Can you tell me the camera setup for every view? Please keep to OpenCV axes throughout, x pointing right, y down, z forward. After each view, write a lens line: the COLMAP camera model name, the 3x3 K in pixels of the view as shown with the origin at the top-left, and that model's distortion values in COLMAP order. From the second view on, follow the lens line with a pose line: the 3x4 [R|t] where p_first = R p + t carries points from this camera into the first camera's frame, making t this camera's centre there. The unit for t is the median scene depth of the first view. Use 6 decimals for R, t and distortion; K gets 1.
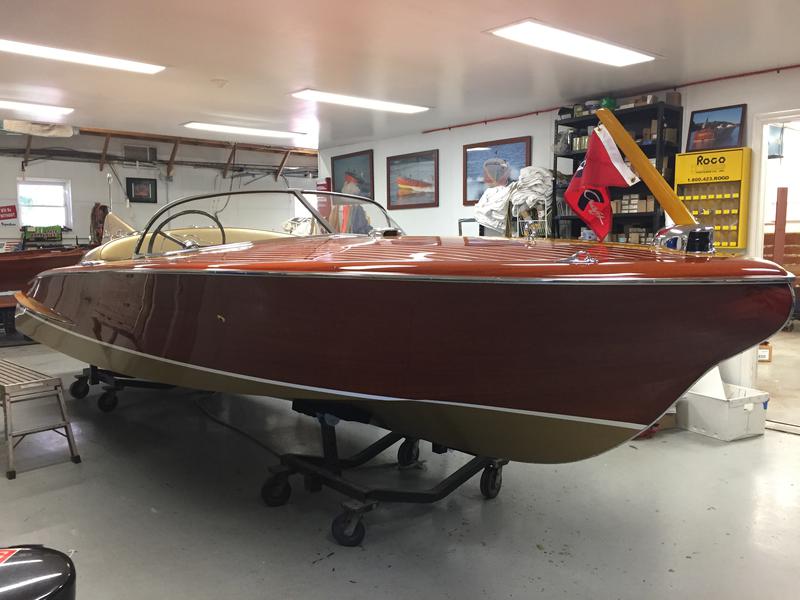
lens RADIAL K [[673.7, 0, 400.1], [0, 673.7, 299.0], [0, 0, 1]] dist [0.005285, 0.002093]
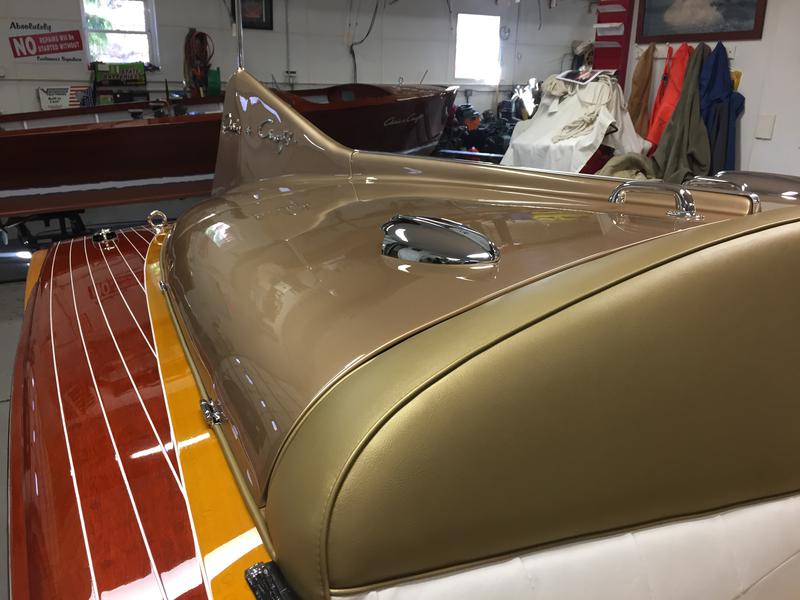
lens RADIAL K [[673.7, 0, 401.0], [0, 673.7, 301.3], [0, 0, 1]] dist [0.005285, 0.002093]
pose [[0.990630, 0.064744, -0.120250, -0.143641], [-0.033744, 0.969224, 0.243856, -0.049661], [0.132338, -0.237513, 0.962327, 0.314744]]
